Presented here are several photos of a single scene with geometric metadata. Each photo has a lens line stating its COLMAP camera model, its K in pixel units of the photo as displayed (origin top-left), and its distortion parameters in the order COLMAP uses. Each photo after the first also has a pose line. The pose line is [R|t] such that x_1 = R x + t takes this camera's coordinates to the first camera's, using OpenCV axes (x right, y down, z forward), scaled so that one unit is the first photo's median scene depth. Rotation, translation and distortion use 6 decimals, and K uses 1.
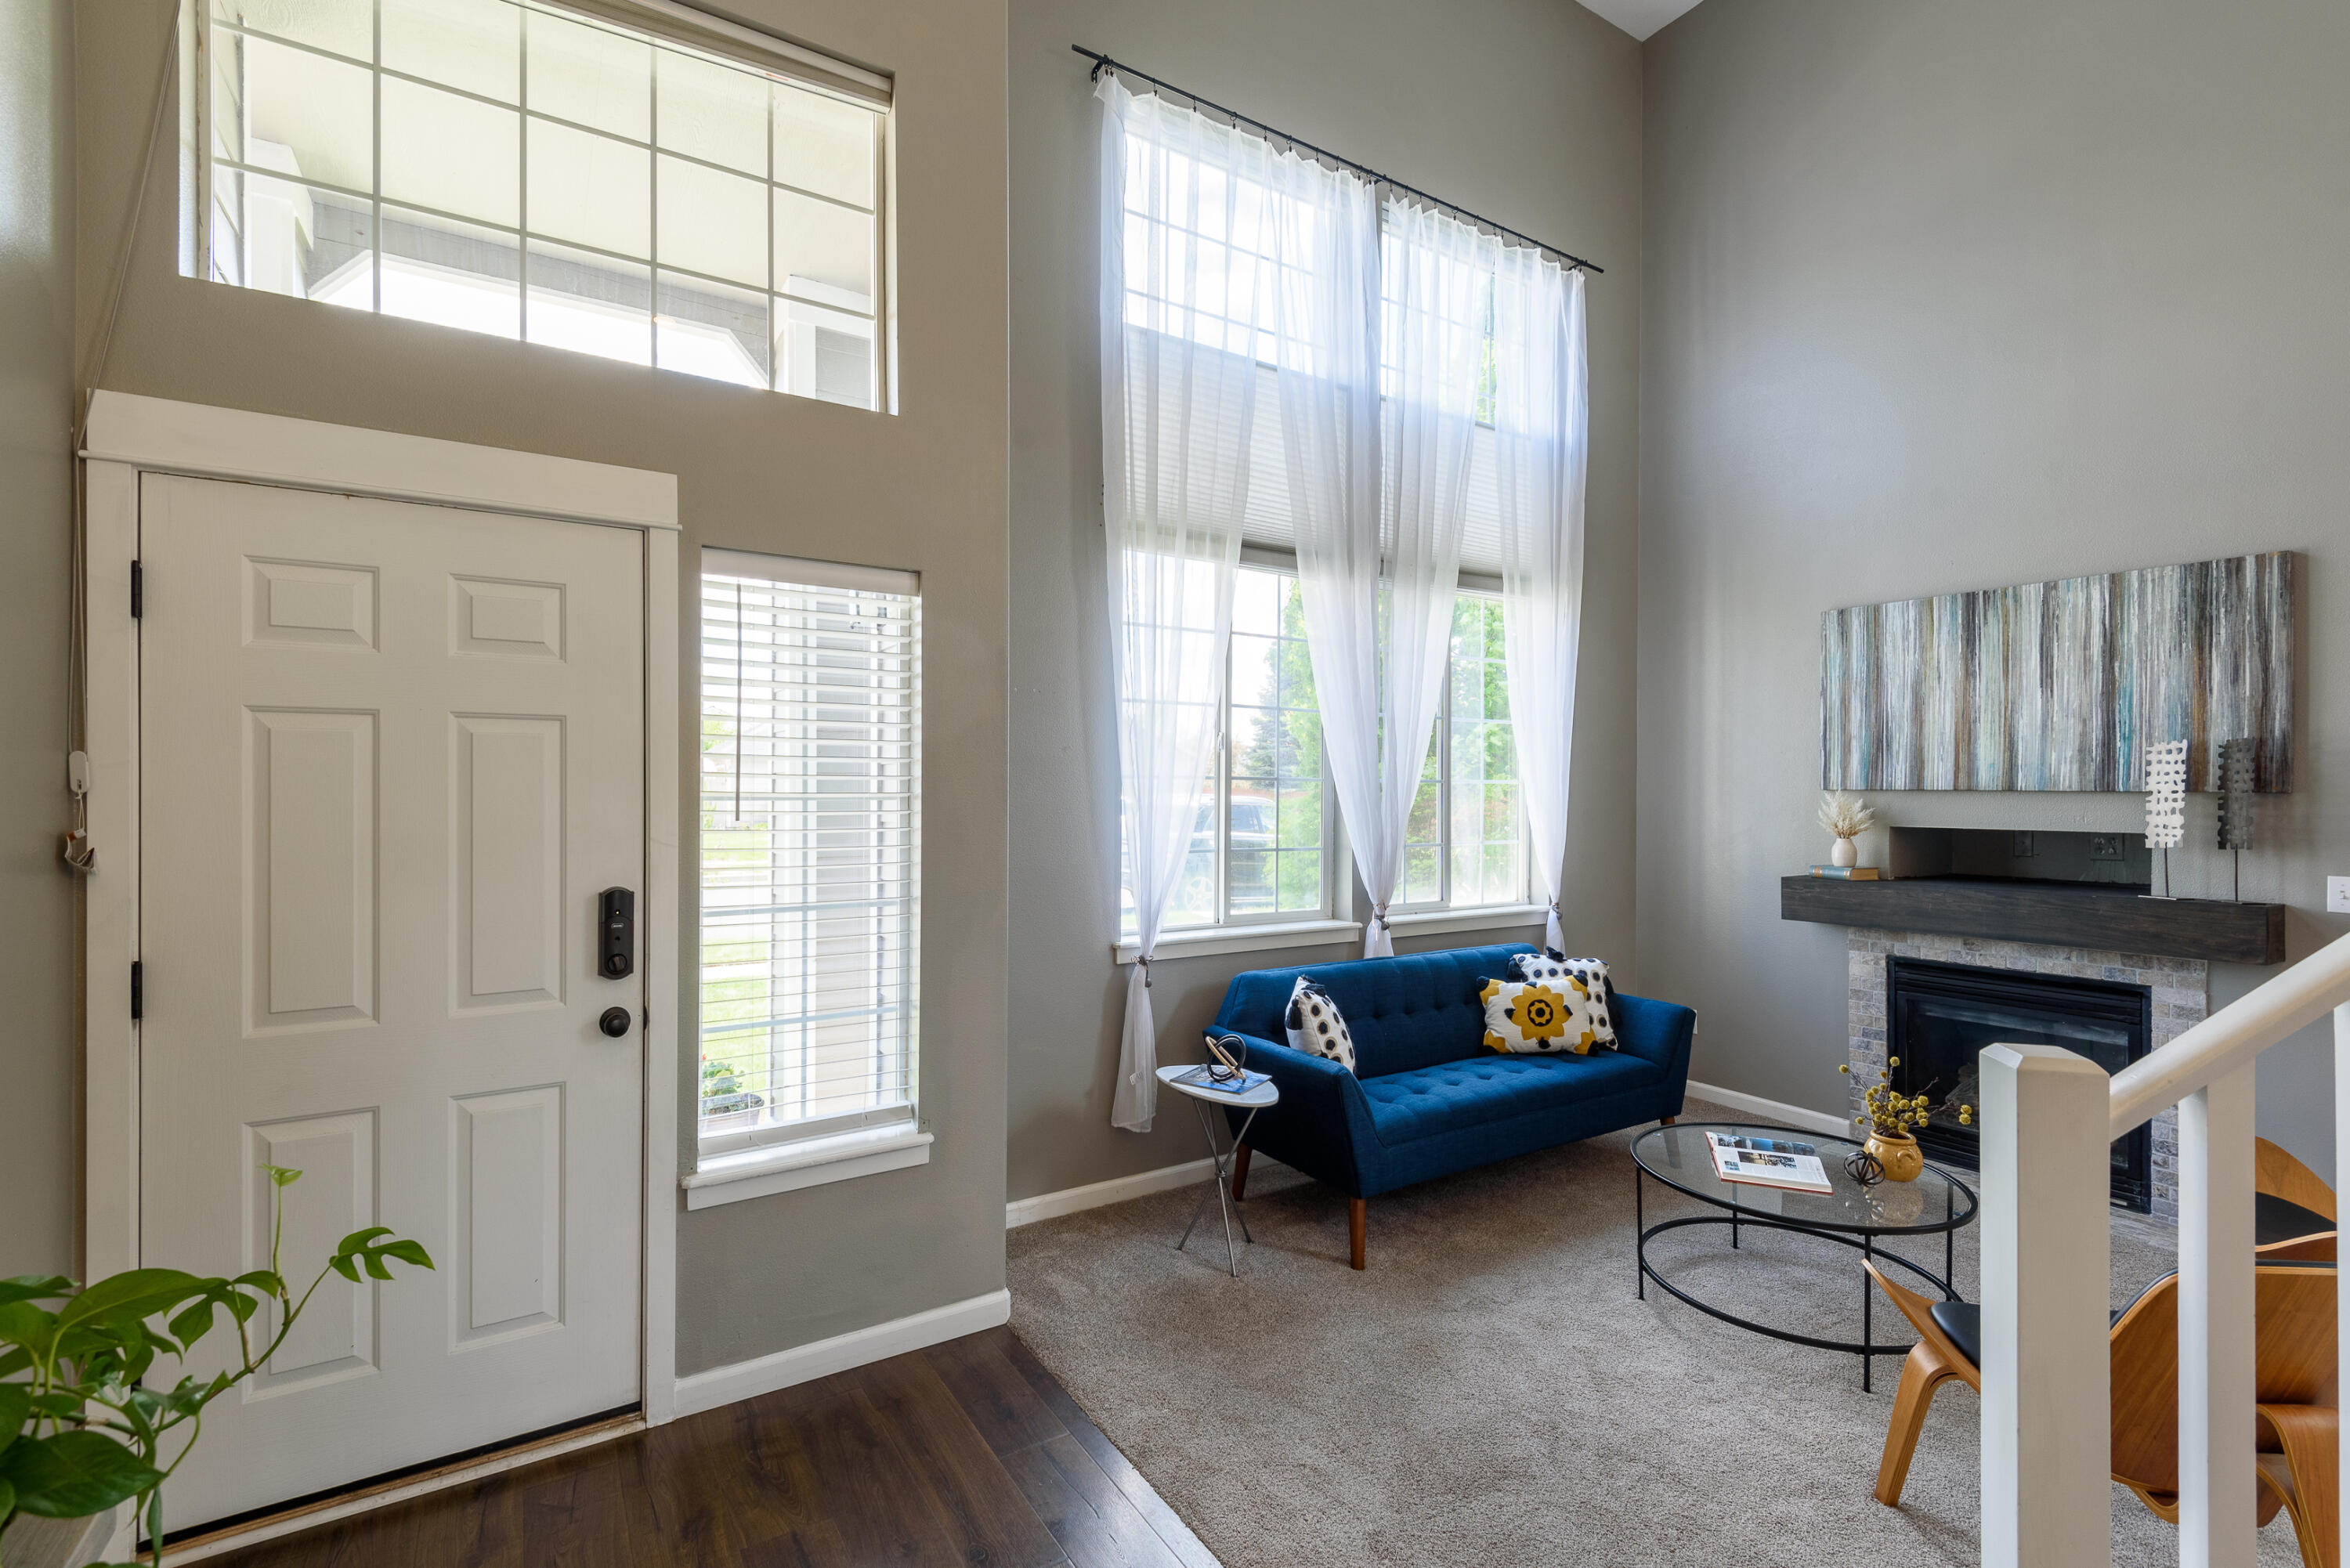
lens RADIAL K [[1265.1, 0, 1227.3], [0, 1265.1, 784.7], [0, 0, 1]] dist [0.036502, -0.046875]
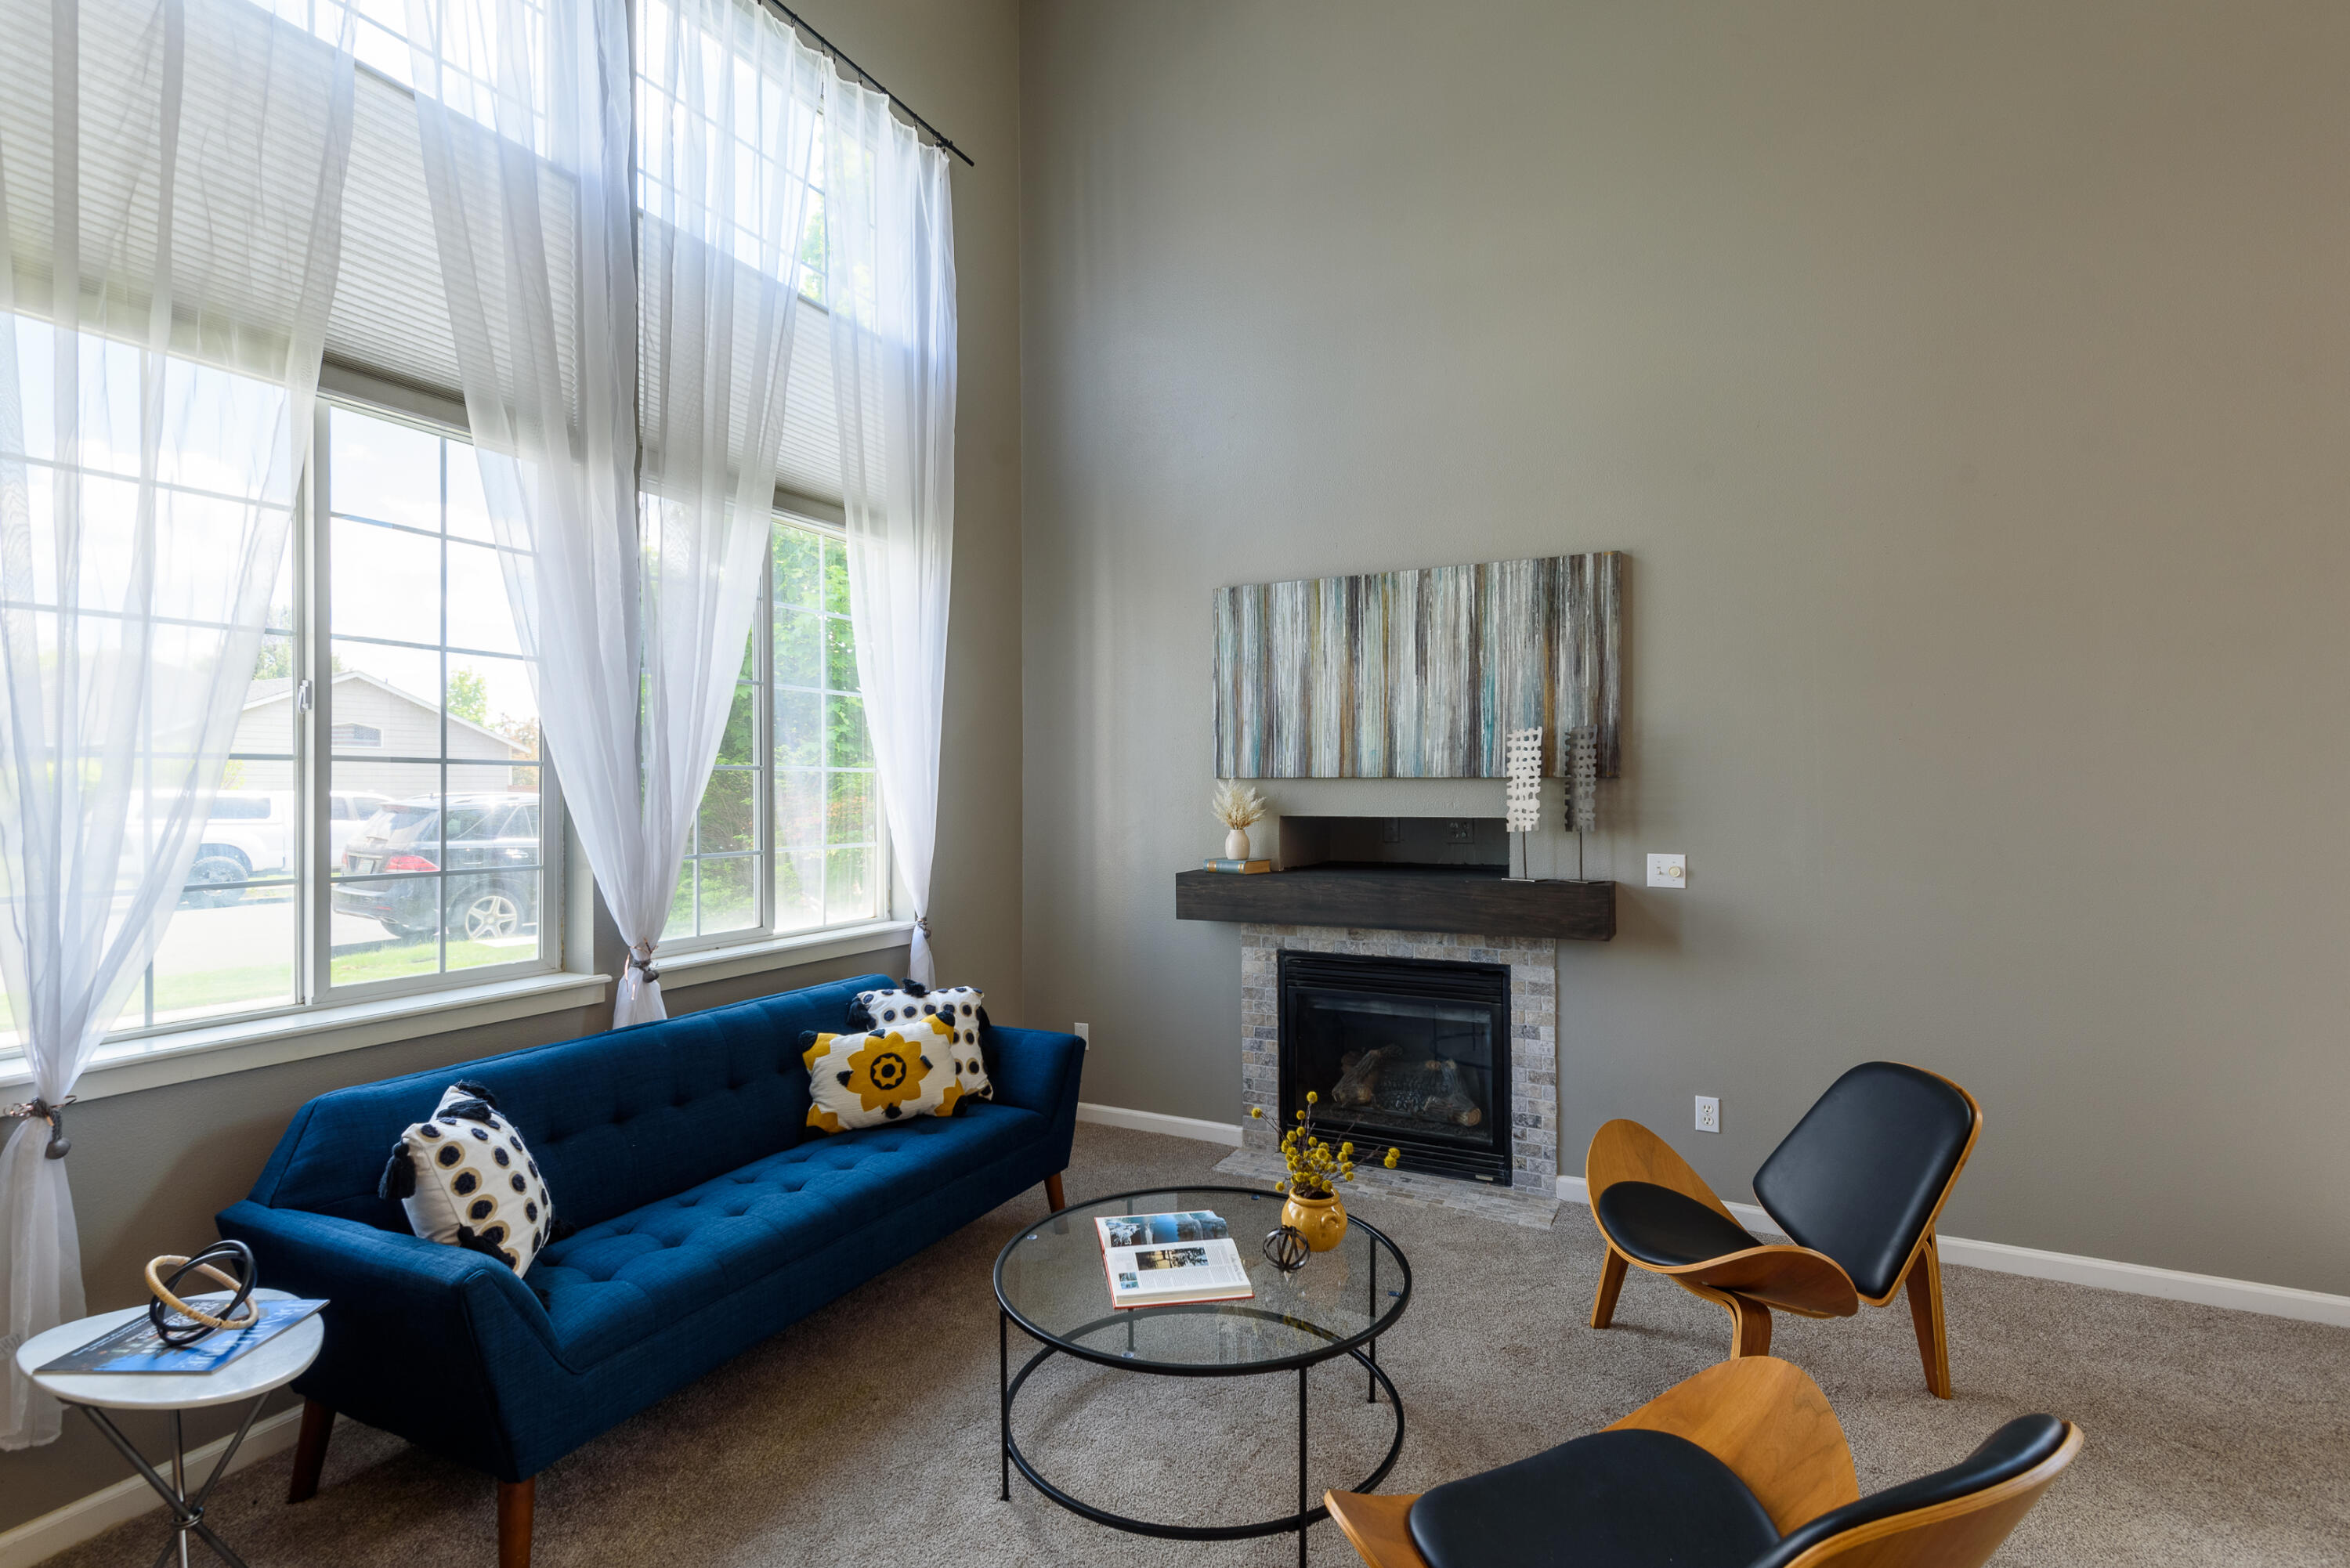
lens RADIAL K [[1158.6, 0, 1368.4], [0, 1158.6, 787.9], [0, 0, 1]] dist [0.029864, -0.006963]
pose [[0.832322, -0.007911, 0.554236, 0.100409], [0.004515, 0.999962, 0.007492, 0.005895], [-0.554274, -0.003733, 0.832326, 0.259773]]
